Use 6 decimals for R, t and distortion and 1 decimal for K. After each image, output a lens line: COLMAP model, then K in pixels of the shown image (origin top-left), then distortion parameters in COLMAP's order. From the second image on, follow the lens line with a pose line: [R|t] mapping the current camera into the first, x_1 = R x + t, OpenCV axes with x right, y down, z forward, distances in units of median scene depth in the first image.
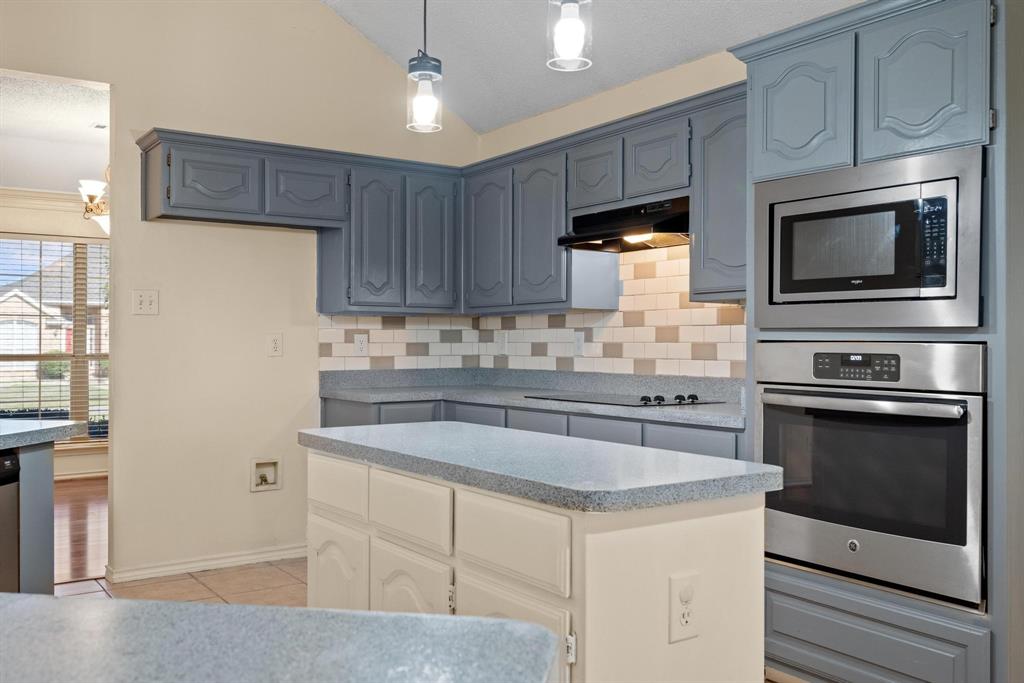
lens RADIAL K [[898.9, 0, 512.4], [0, 898.9, 341.1], [0, 0, 1]] dist [-0.007364, -0.017208]
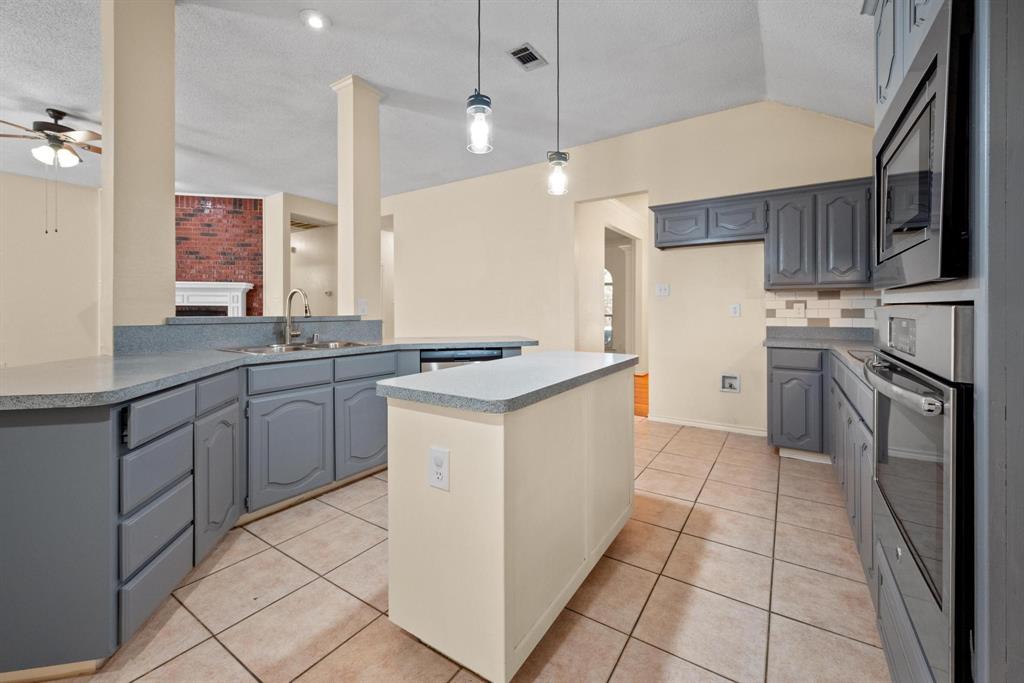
lens RADIAL K [[416.7, 0, 514.6], [0, 416.7, 309.5], [0, 0, 1]] dist [0.001684, -0.000175]
pose [[0.361517, -0.001593, -0.932364, 0.321051], [0.003432, 0.999994, -0.000378, 0.001344], [0.932359, -0.003064, 0.361521, 0.285251]]
